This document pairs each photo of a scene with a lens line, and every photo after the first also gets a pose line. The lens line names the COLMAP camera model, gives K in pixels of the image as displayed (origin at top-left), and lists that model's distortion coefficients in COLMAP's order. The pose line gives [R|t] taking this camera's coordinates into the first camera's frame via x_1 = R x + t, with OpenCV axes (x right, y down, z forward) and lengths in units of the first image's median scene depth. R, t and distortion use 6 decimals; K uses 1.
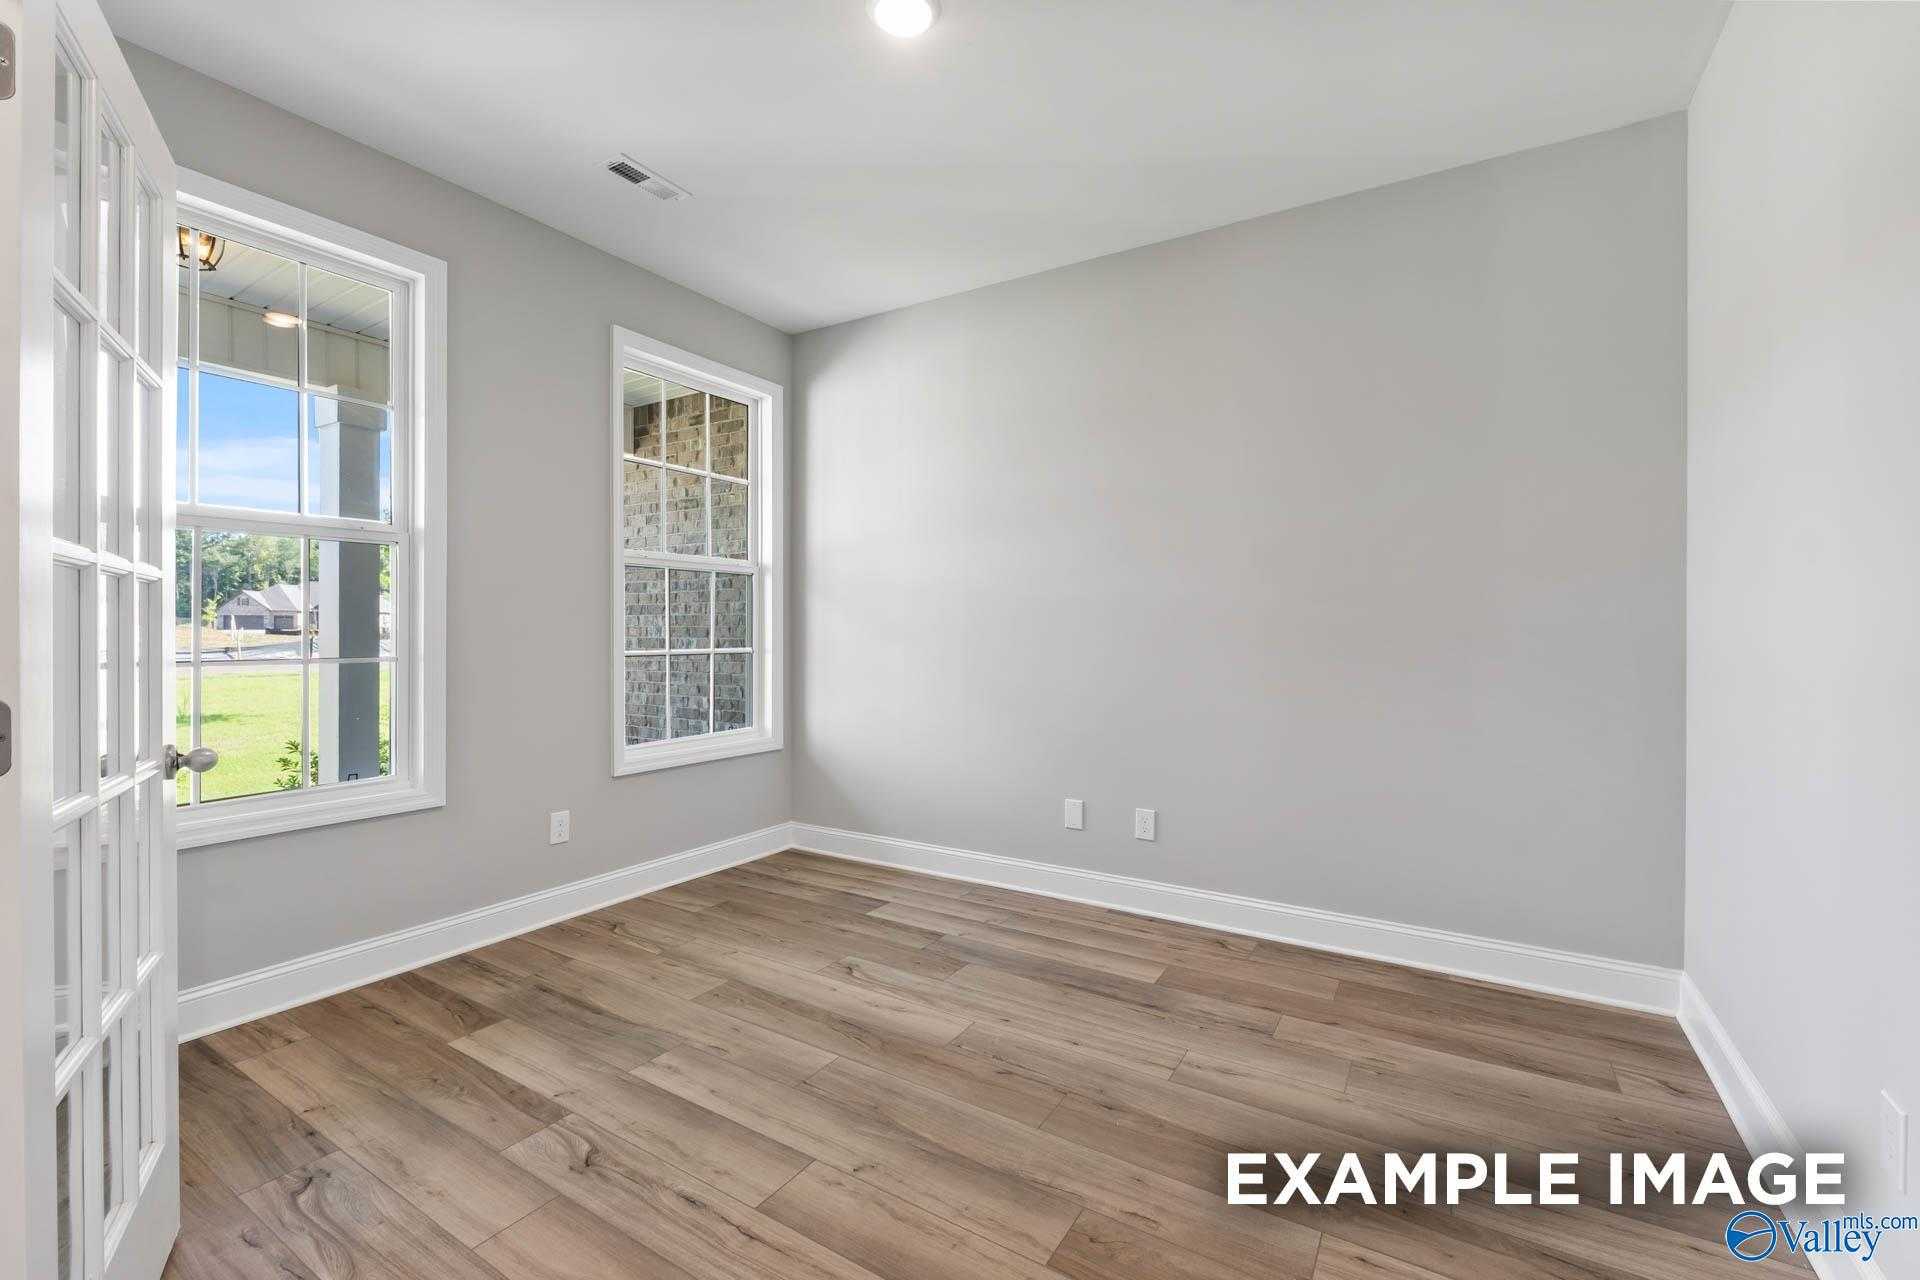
lens RADIAL K [[798.1, 0, 972.2], [0, 798.1, 634.0], [0, 0, 1]] dist [0.000403, -0.000120]
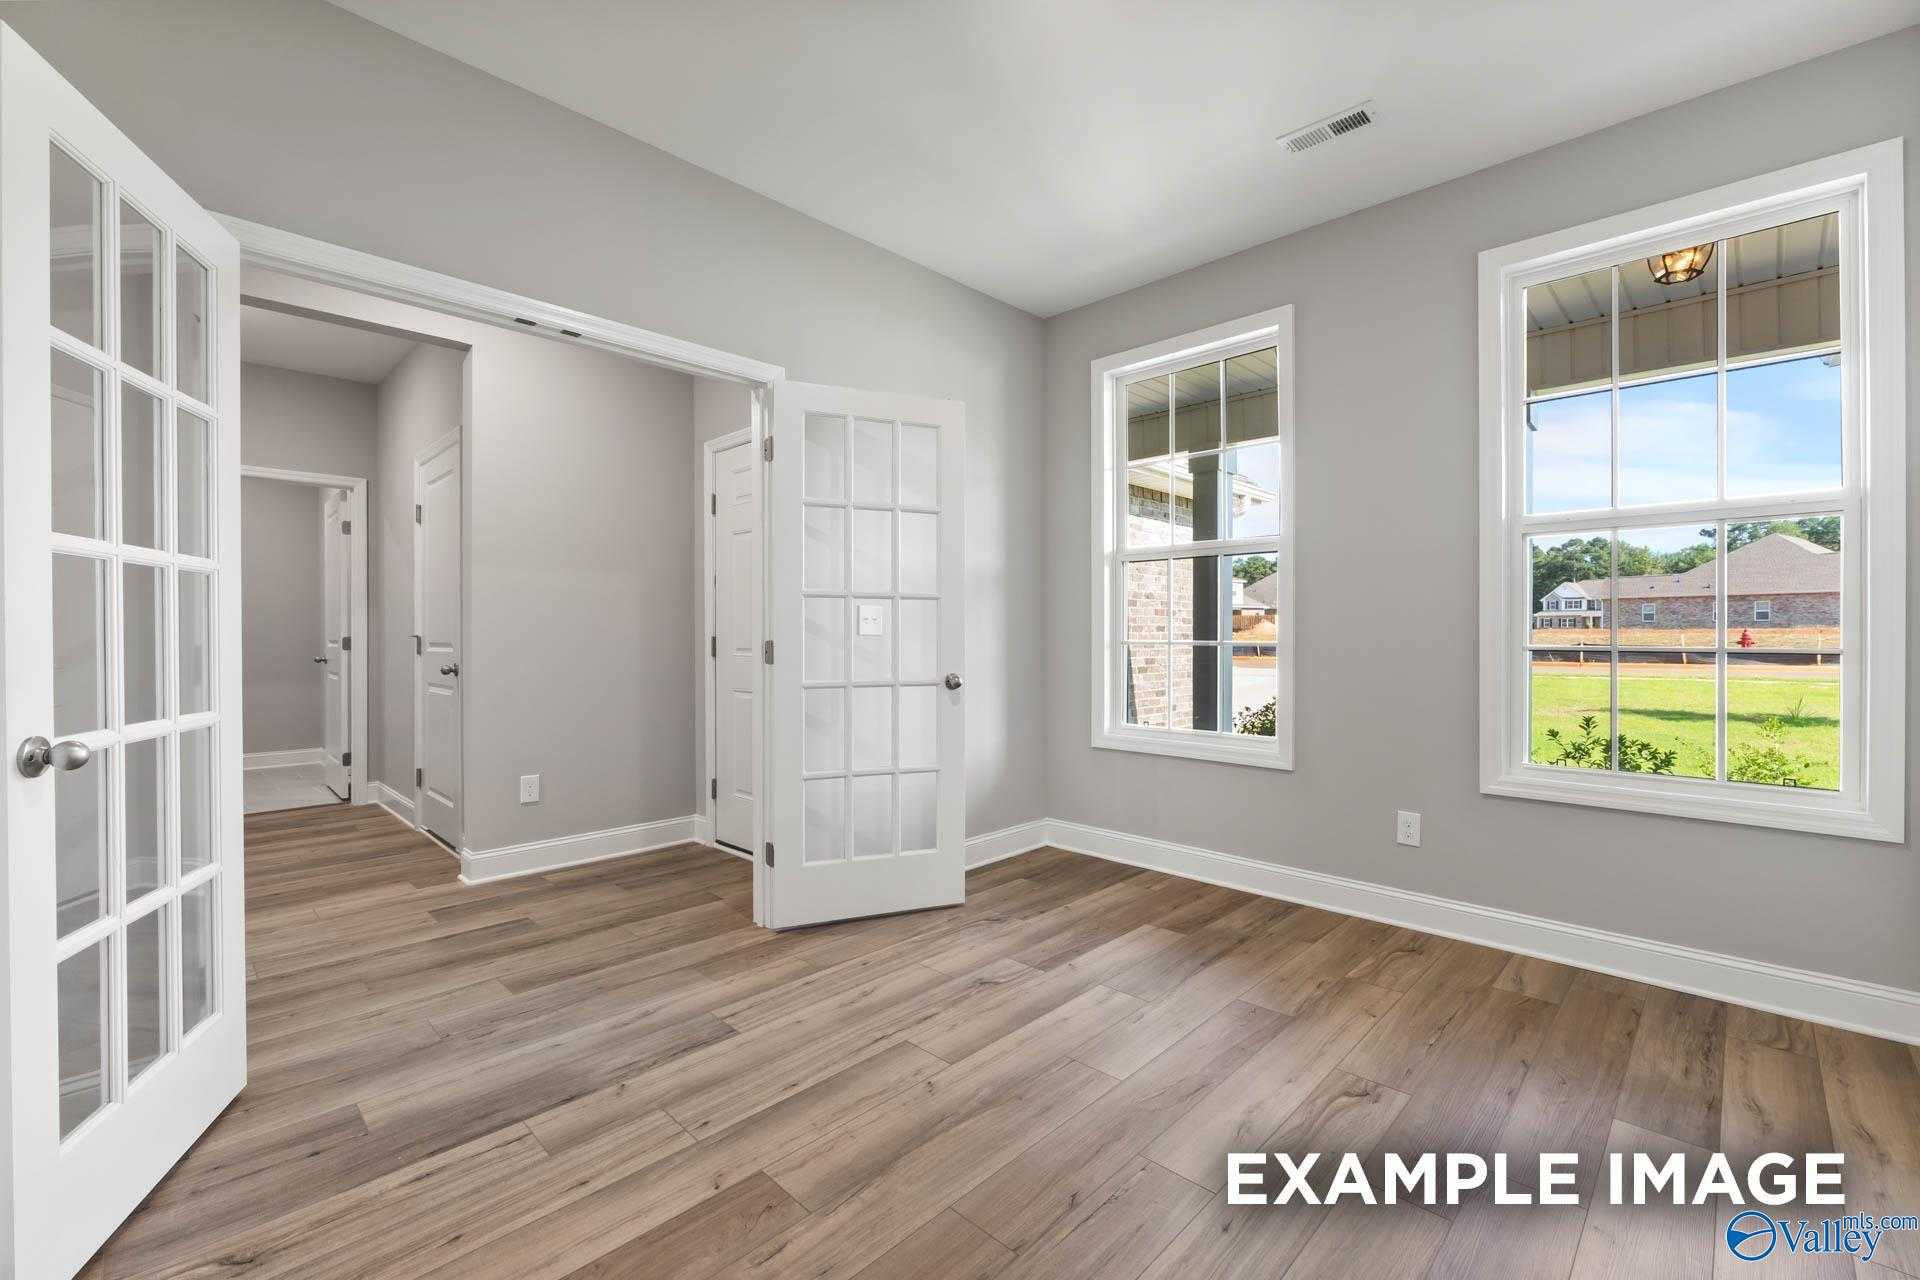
lens RADIAL K [[798.1, 0, 962.3], [0, 798.1, 637.4], [0, 0, 1]] dist [0.000403, -0.000120]
pose [[-0.214294, 0.004193, -0.976760, 0.643785], [-0.000881, 0.999990, 0.004486, 0.016704], [0.976769, 0.001822, -0.214288, 0.862635]]
